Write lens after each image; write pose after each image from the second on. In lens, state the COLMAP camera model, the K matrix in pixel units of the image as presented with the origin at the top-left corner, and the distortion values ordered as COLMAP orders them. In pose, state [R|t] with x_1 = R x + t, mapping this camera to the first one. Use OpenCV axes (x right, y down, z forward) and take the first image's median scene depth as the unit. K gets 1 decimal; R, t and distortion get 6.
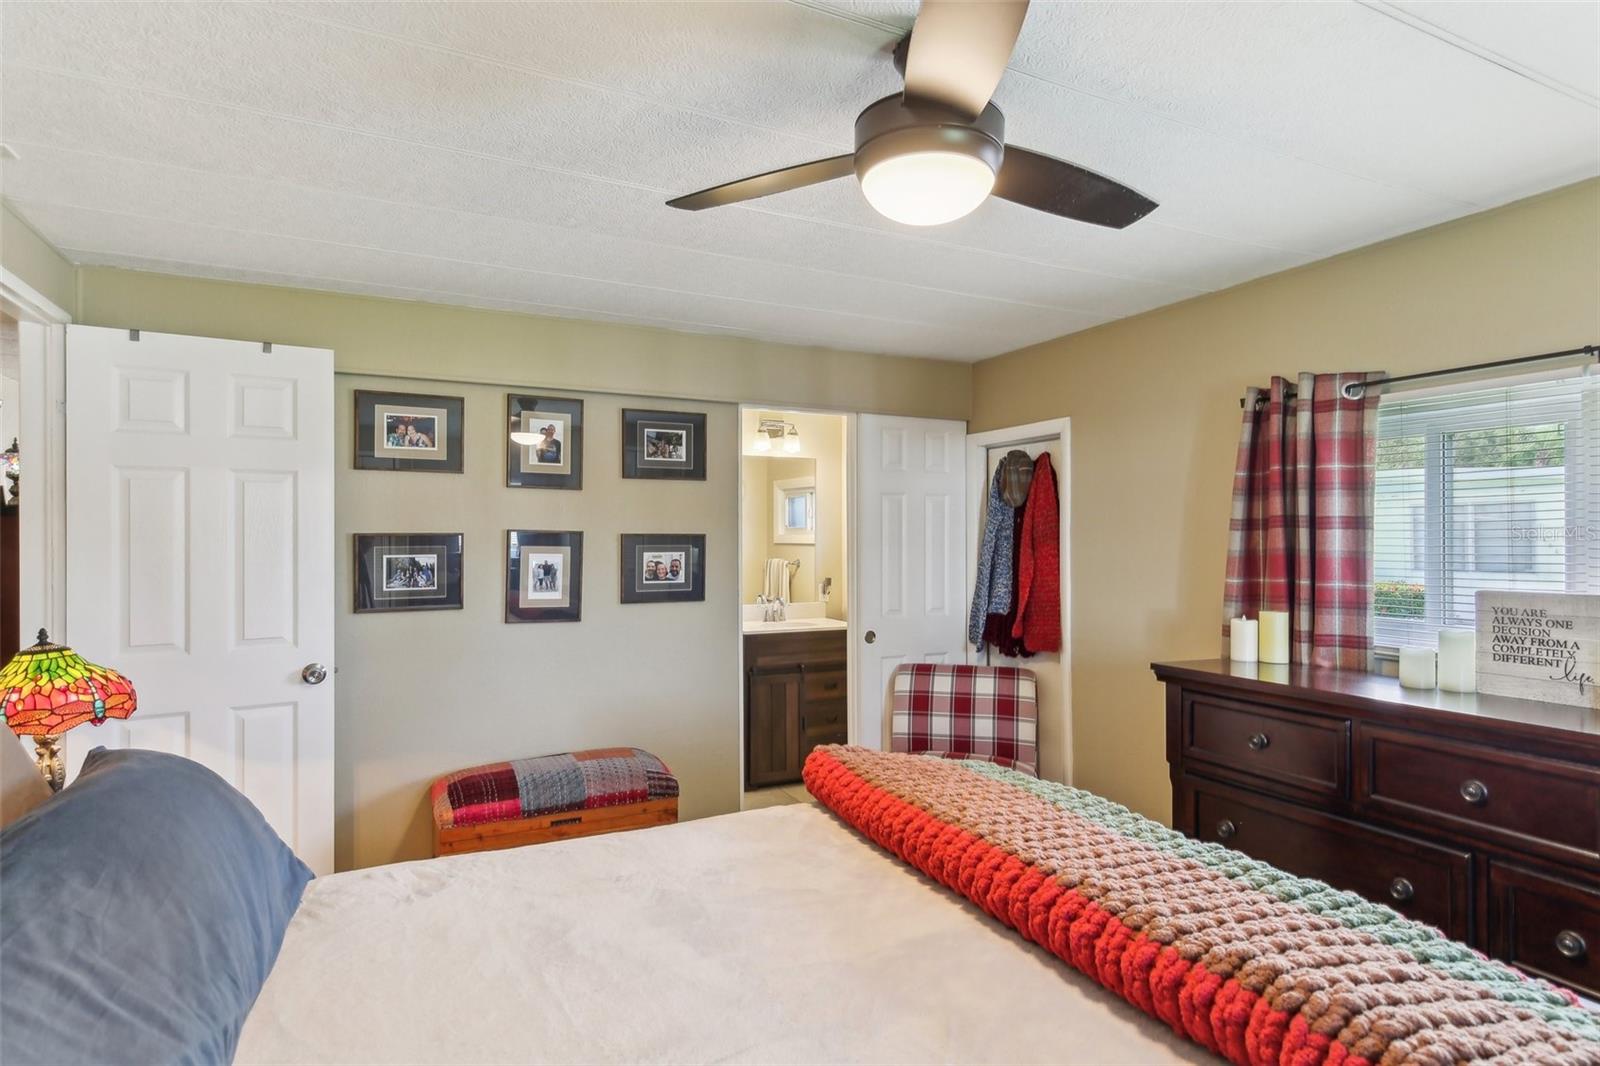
lens RADIAL K [[844.8, 0, 799.5], [0, 844.8, 541.0], [0, 0, 1]] dist [0.004359, -0.000290]
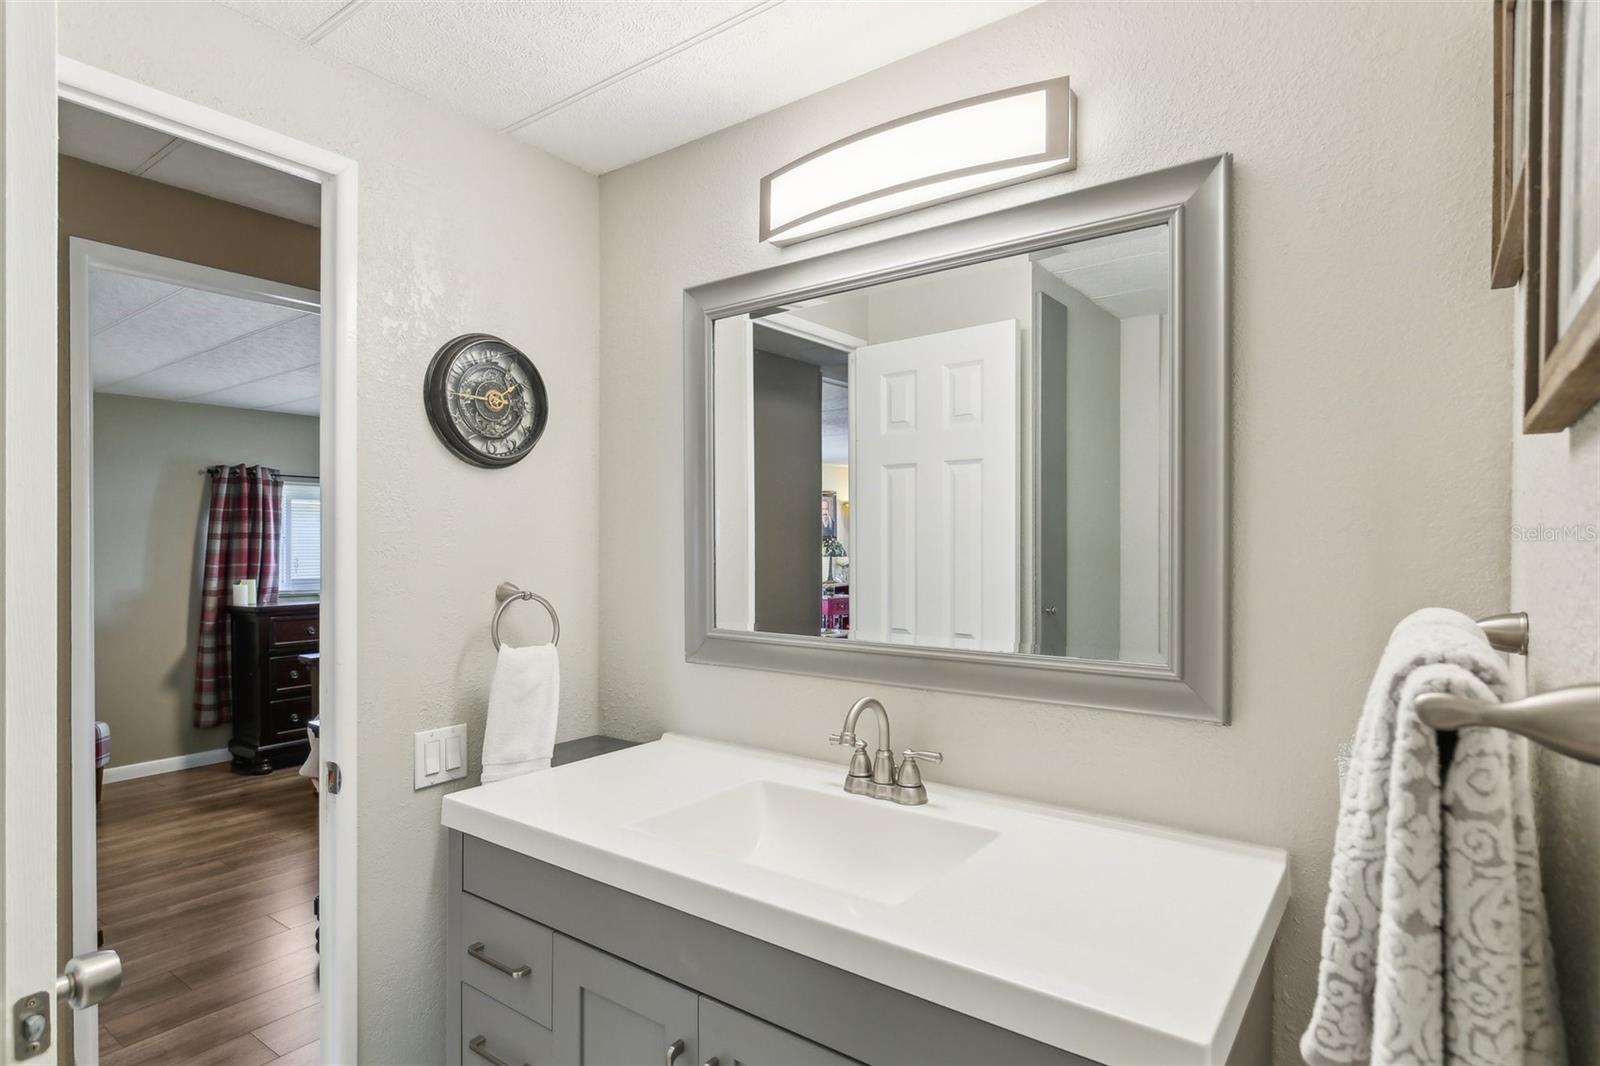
lens RADIAL K [[844.8, 0, 799.5], [0, 844.8, 541.0], [0, 0, 1]] dist [0.004359, -0.000290]
pose [[-0.456361, 0.002103, 0.889792, -1.448743], [0.008623, 0.999961, 0.002059, -0.001729], [-0.889753, 0.008613, -0.456361, 0.582929]]
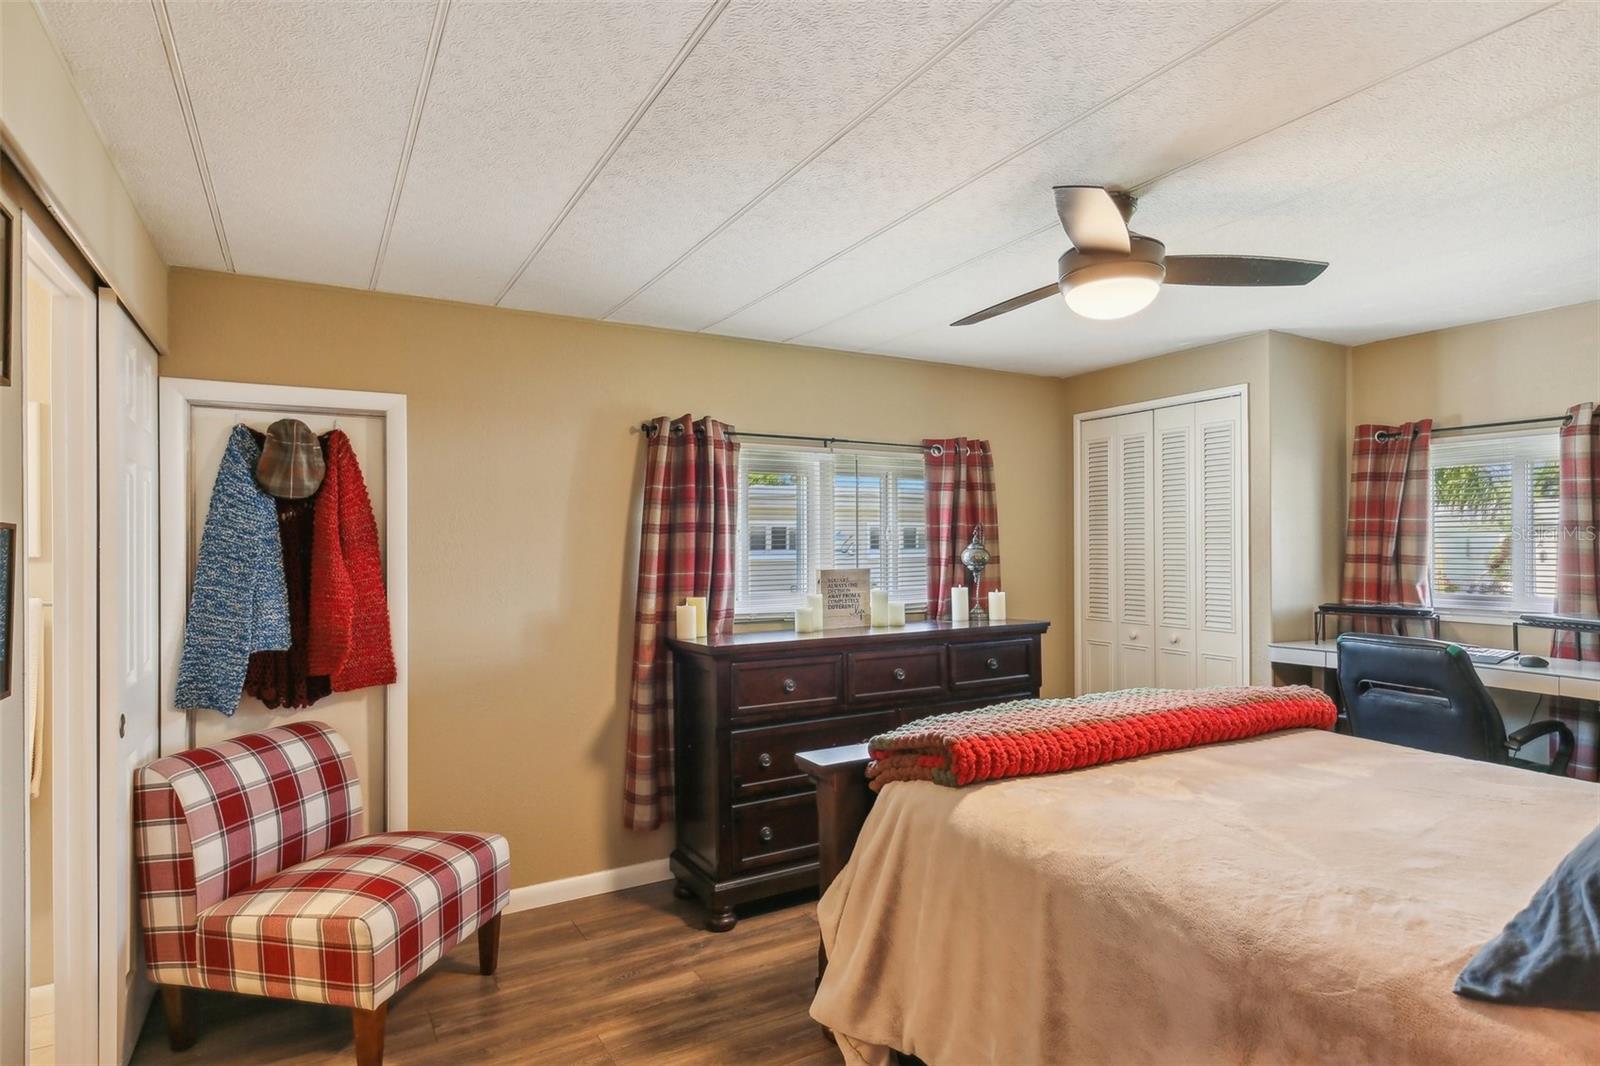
lens RADIAL K [[844.8, 0, 799.5], [0, 844.8, 541.0], [0, 0, 1]] dist [0.004359, -0.000290]
pose [[-0.064871, 0.001031, 0.997893, -0.570237], [0.009160, 0.999958, -0.000438, 0.000090], [-0.997852, 0.009112, -0.064878, 0.721208]]
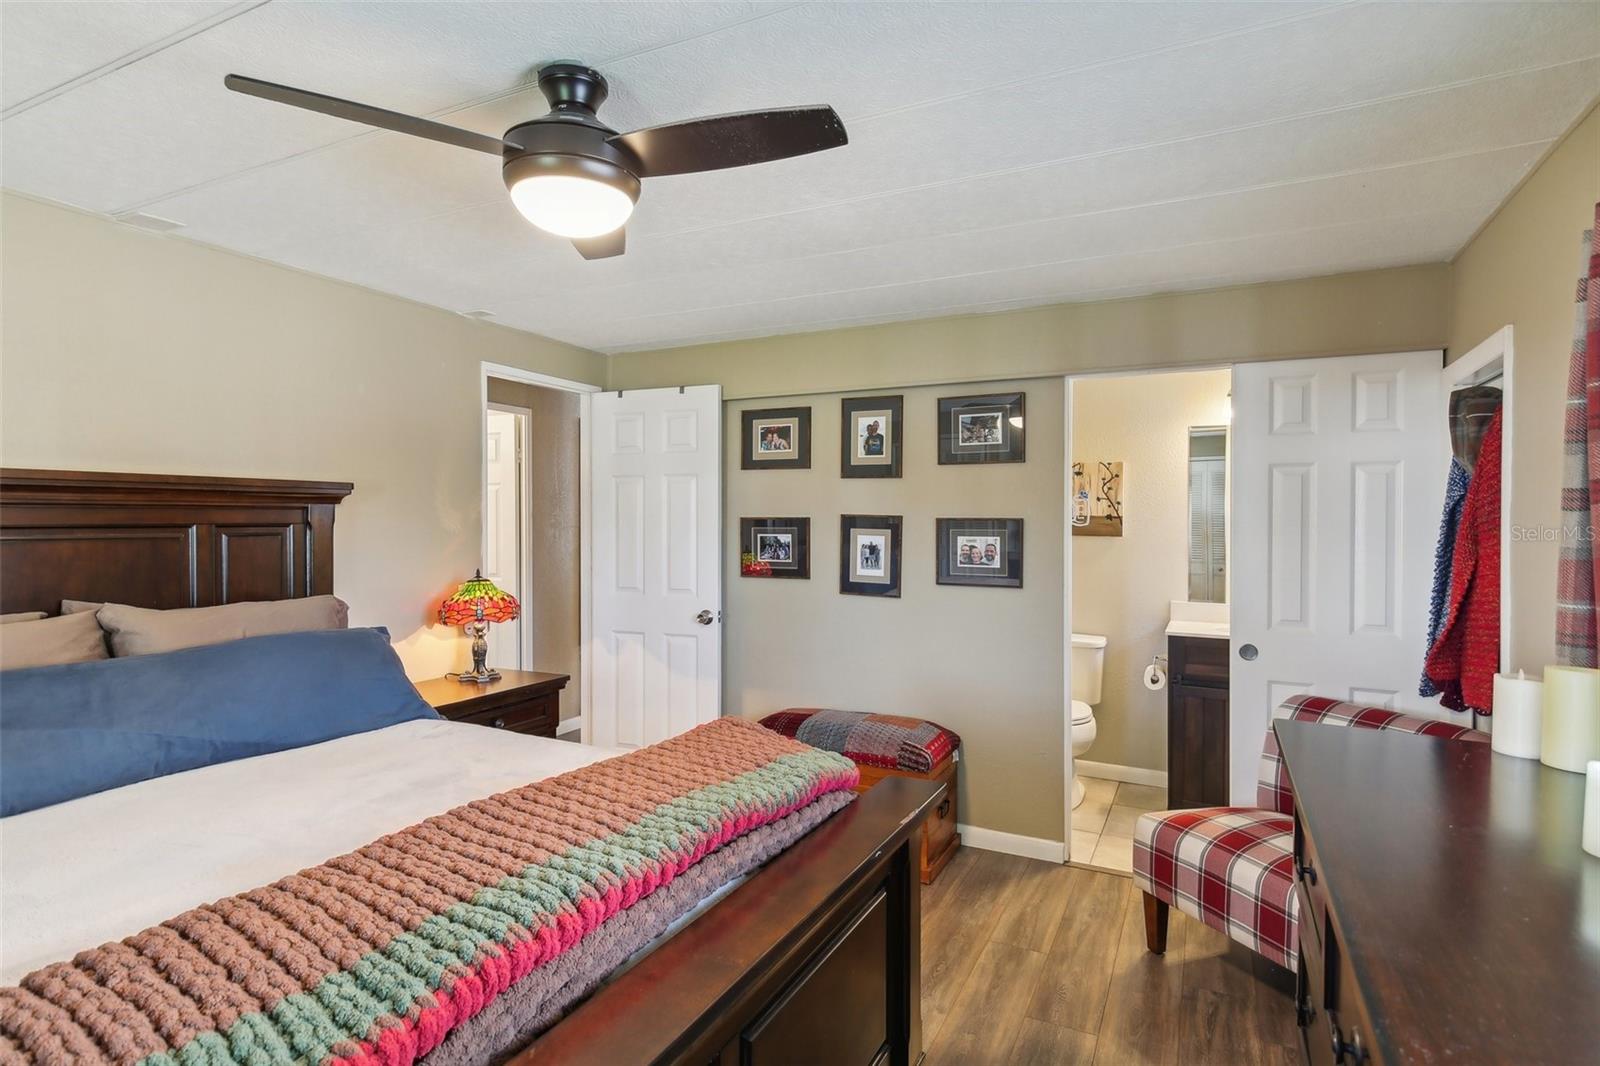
lens RADIAL K [[827.1, 0, 800.0], [0, 827.1, 533.0], [0, 0, 1]] dist [0.009195, 0.000598]
pose [[0.600173, 0.014912, -0.799731, 0.529233], [-0.008024, 0.999888, 0.012622, -0.001630], [0.799830, -0.001158, 0.600226, 0.257221]]
